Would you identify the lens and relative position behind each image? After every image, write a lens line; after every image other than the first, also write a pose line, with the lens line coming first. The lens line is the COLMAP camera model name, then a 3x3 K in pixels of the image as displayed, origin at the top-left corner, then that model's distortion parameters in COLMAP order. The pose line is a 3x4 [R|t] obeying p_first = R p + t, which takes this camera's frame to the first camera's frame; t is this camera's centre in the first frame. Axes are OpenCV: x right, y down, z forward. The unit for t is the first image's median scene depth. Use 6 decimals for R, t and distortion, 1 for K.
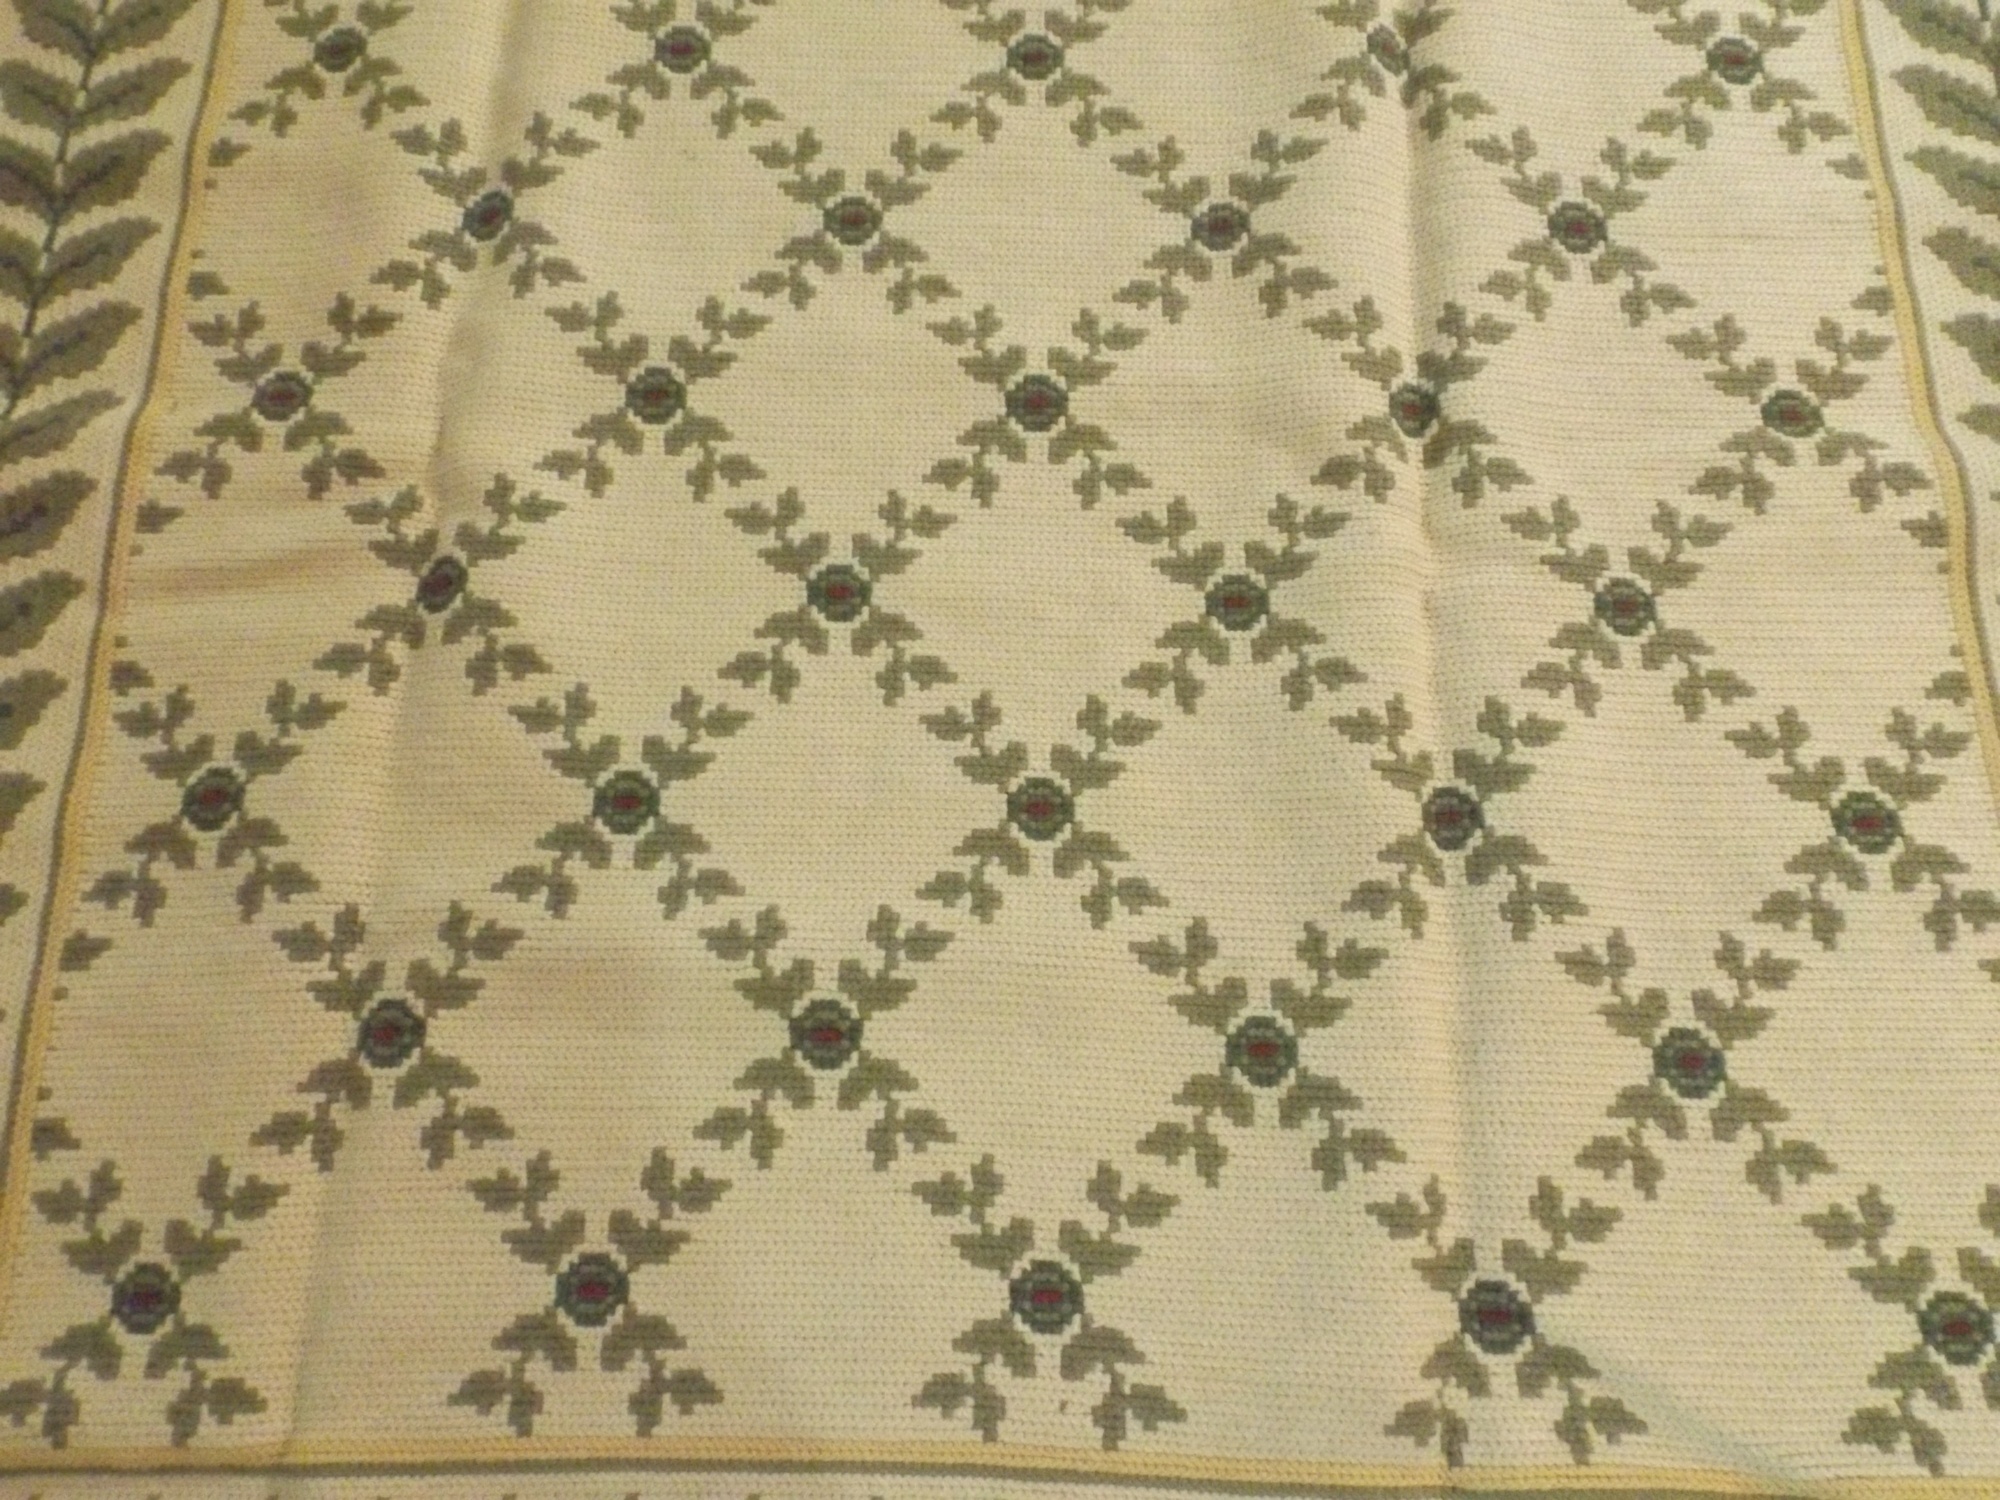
lens RADIAL K [[1402.0, 0, 1000.0], [0, 1402.0, 750.0], [0, 0, 1]] dist [0.008460, -0.009175]
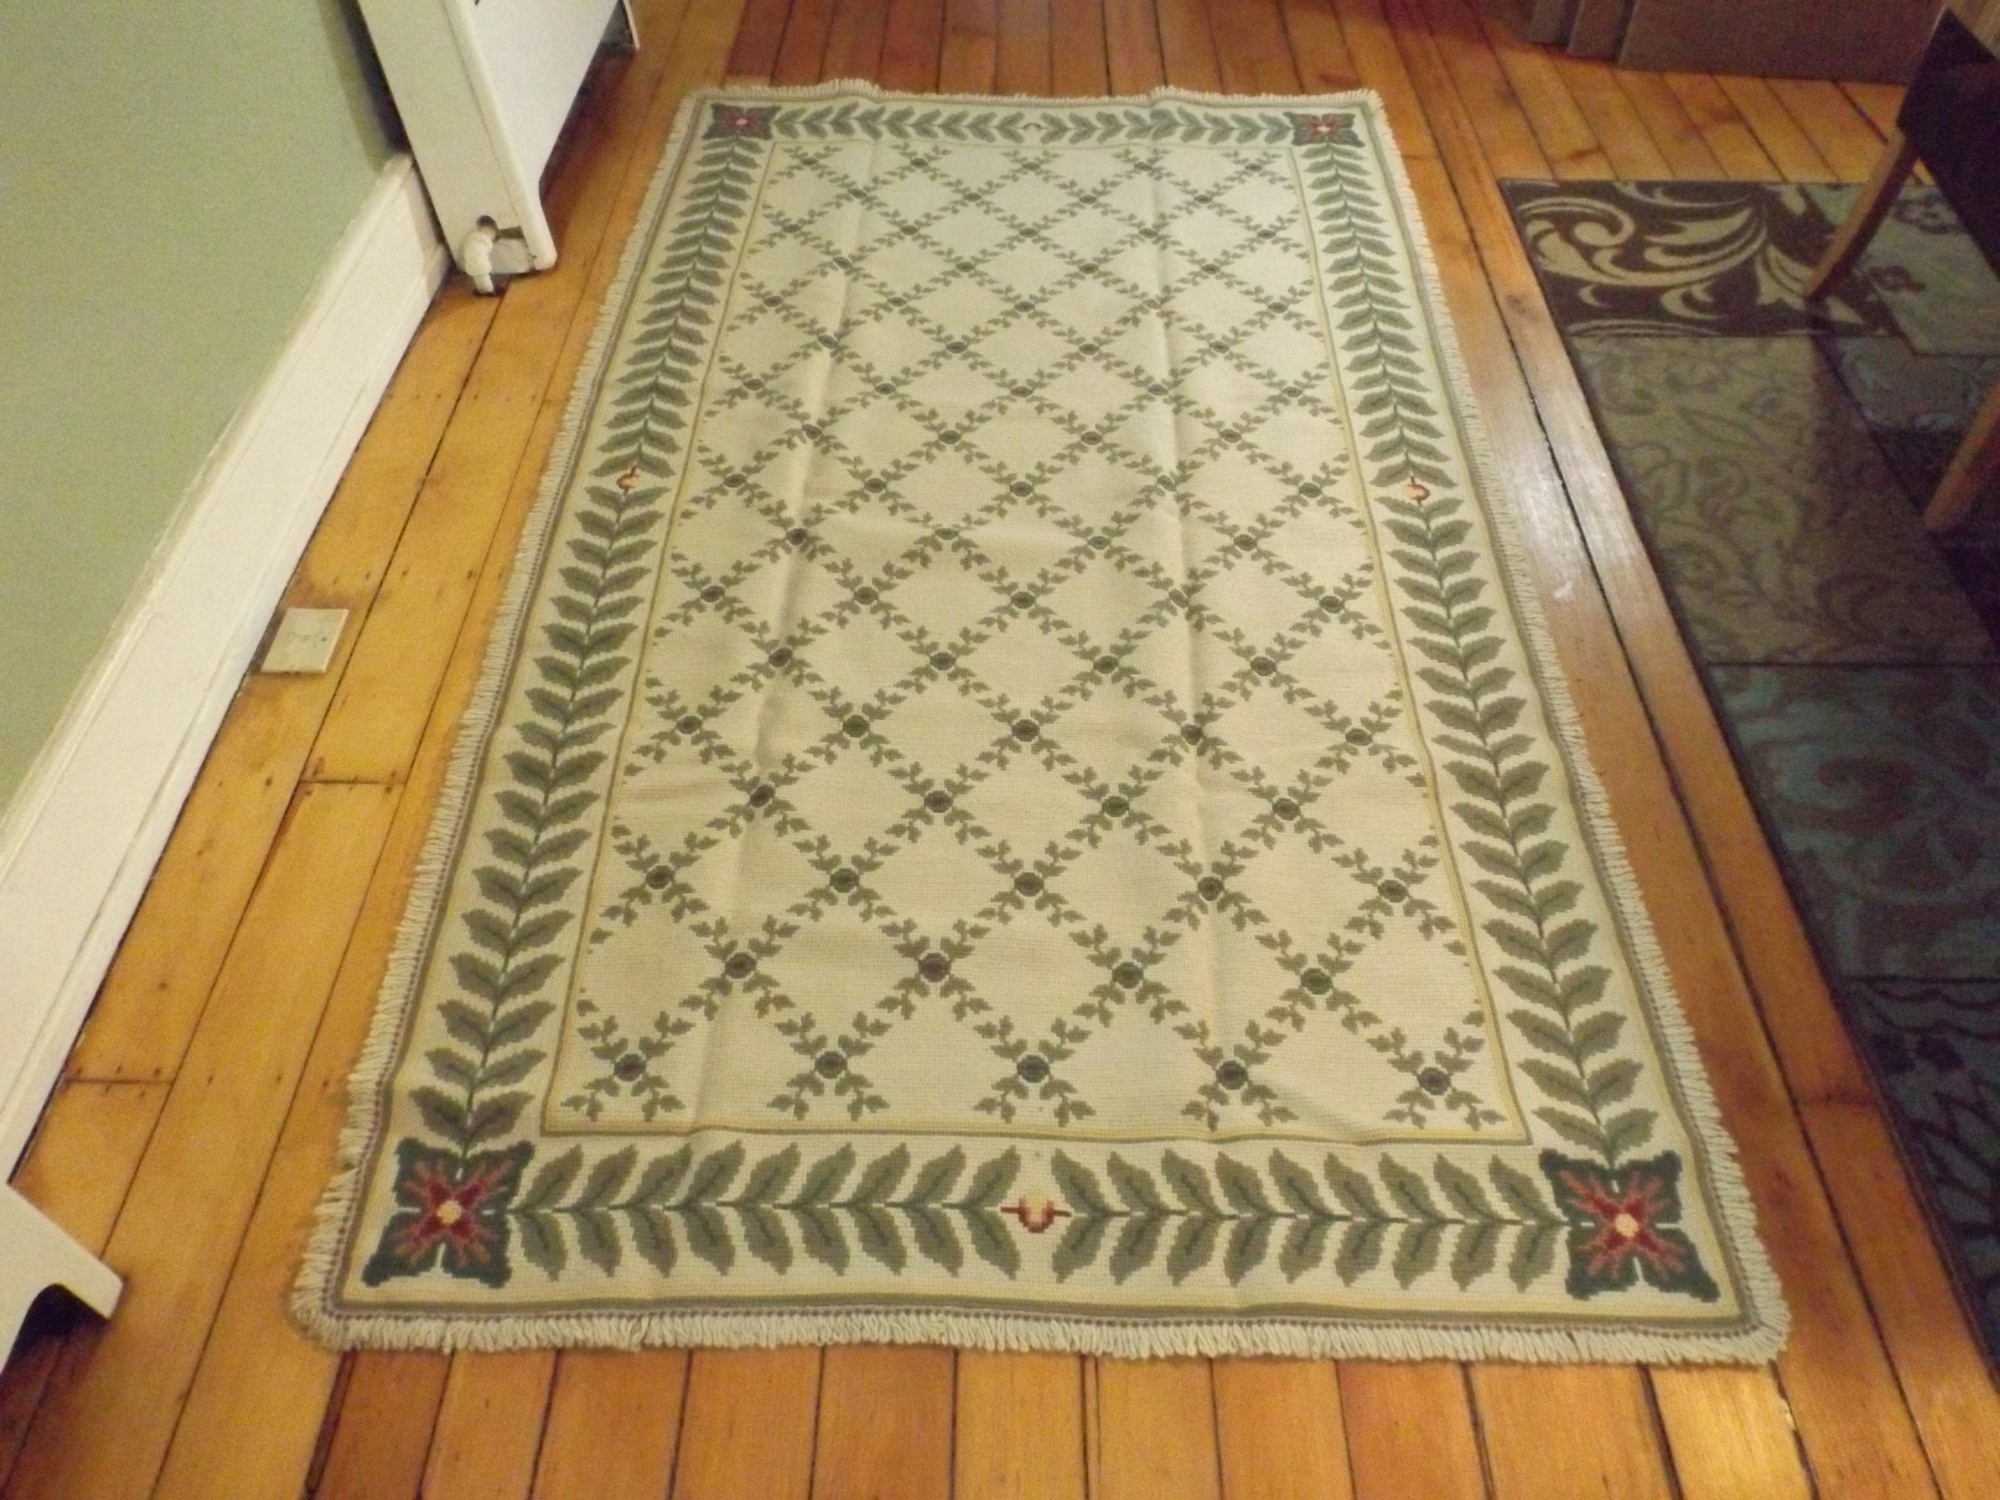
lens RADIAL K [[1443.8, 0, 1000.0], [0, 1443.8, 750.0], [0, 0, 1]] dist [0.032557, -0.030451]
pose [[0.999799, 0.010294, 0.017211, -0.057115], [-0.002484, 0.915157, -0.403090, 0.748096], [-0.019900, 0.402966, 0.914999, -1.157255]]
